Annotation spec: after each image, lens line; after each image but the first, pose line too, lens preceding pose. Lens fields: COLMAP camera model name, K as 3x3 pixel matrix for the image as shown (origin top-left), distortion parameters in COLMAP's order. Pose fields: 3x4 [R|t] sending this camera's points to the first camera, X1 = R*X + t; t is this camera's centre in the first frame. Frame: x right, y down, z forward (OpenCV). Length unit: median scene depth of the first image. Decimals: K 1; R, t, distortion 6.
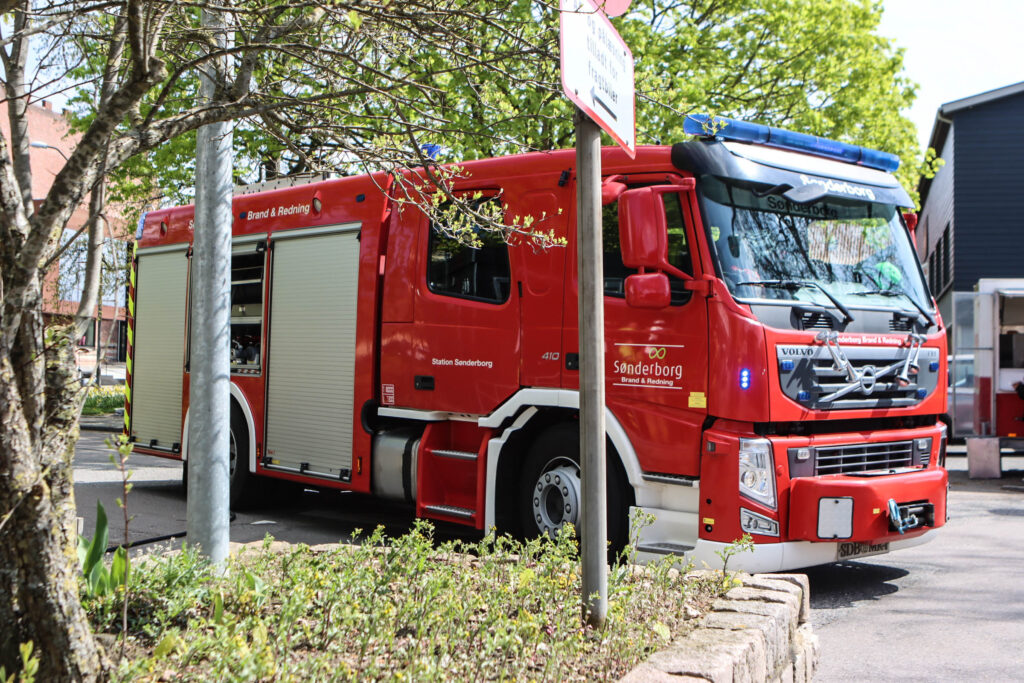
lens RADIAL K [[1236.3, 0, 506.8], [0, 1236.3, 347.7], [0, 0, 1]] dist [-0.093025, 0.000000]
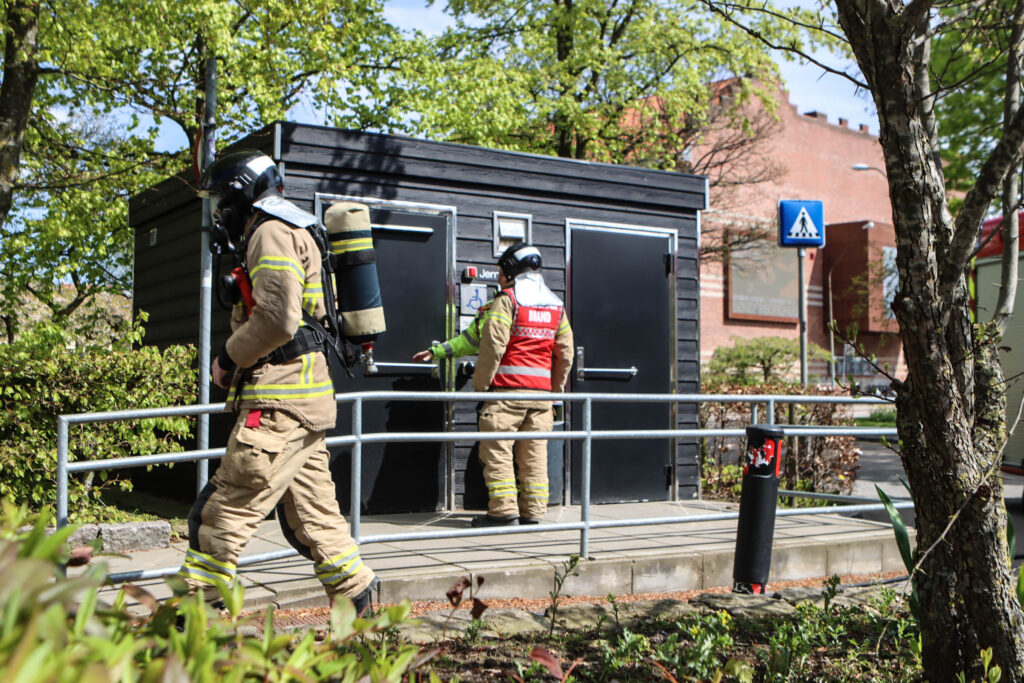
lens RADIAL K [[1236.3, 0, 510.9], [0, 1236.3, 333.4], [0, 0, 1]] dist [-0.093025, 0.000000]
pose [[0.797689, -0.040043, -0.601738, -0.025869], [0.024585, 0.999123, -0.033896, 0.004162], [0.602567, 0.012245, 0.797974, 0.001877]]
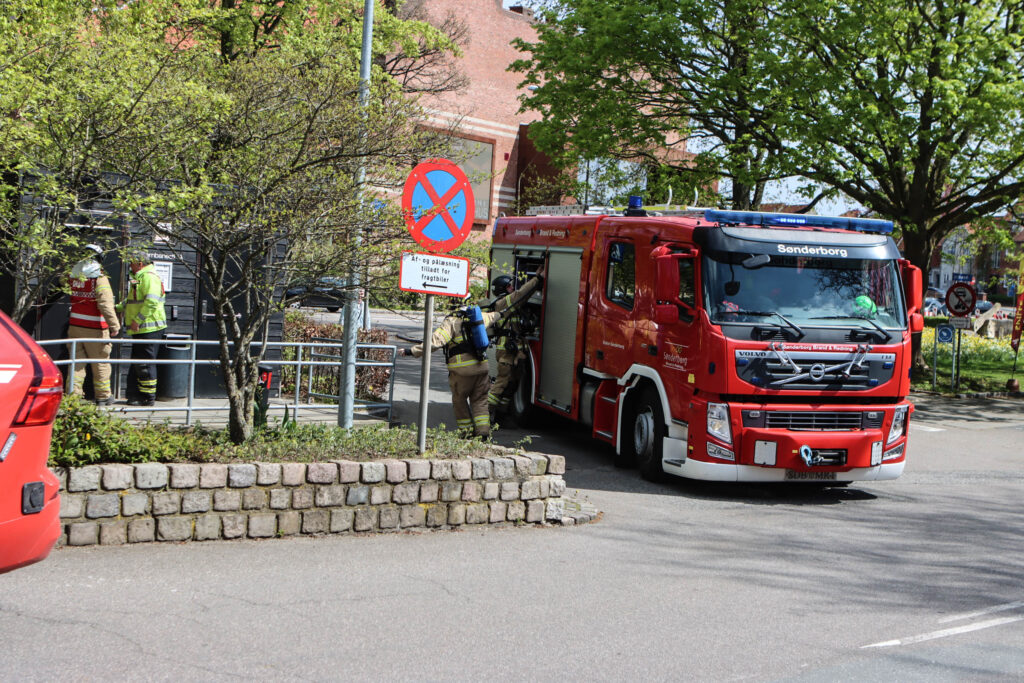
lens RADIAL K [[1428.1, 0, 522.8], [0, 1428.1, 336.8], [0, 0, 1]] dist [-0.076493, 0.000000]
pose [[0.913065, 0.053649, -0.404271, 0.727996], [-0.033877, 0.997861, 0.055908, -0.117487], [0.406406, -0.037353, 0.912929, -0.909610]]
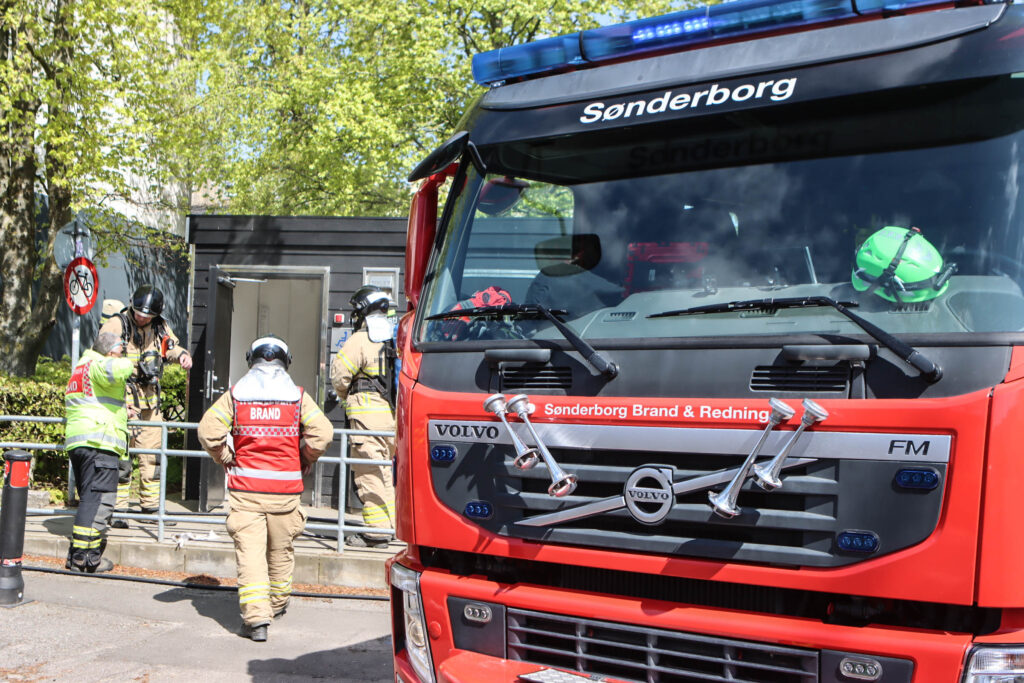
lens RADIAL K [[1276.8, 0, 506.4], [0, 1276.8, 321.5], [0, 0, 1]] dist [-0.088027, 0.000000]
pose [[0.184444, -0.048194, -0.981661, 0.812113], [0.005625, 0.998832, -0.047980, -0.018694], [0.982827, 0.003327, 0.184500, 0.891279]]
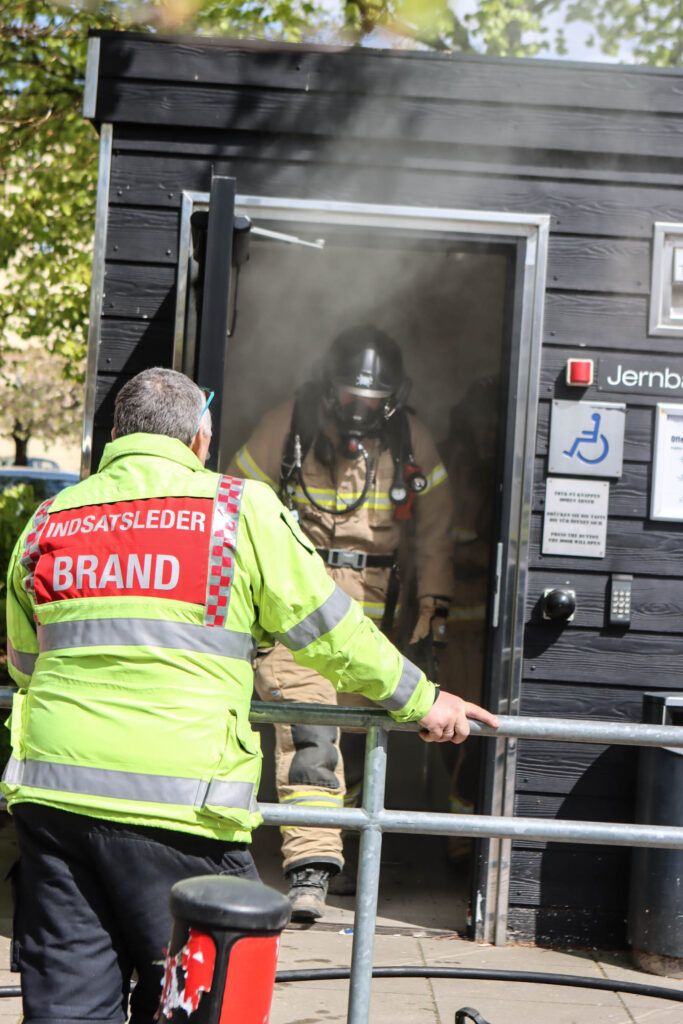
lens RADIAL K [[2304.1, 0, 335.0], [0, 2304.1, 521.5], [0, 0, 1]] dist [0.034859, 0.000000]
pose [[0.361891, -0.005289, -0.932206, 0.049717], [-0.024910, 0.999572, -0.015341, -0.021704], [0.931888, 0.028773, 0.361604, 0.538190]]
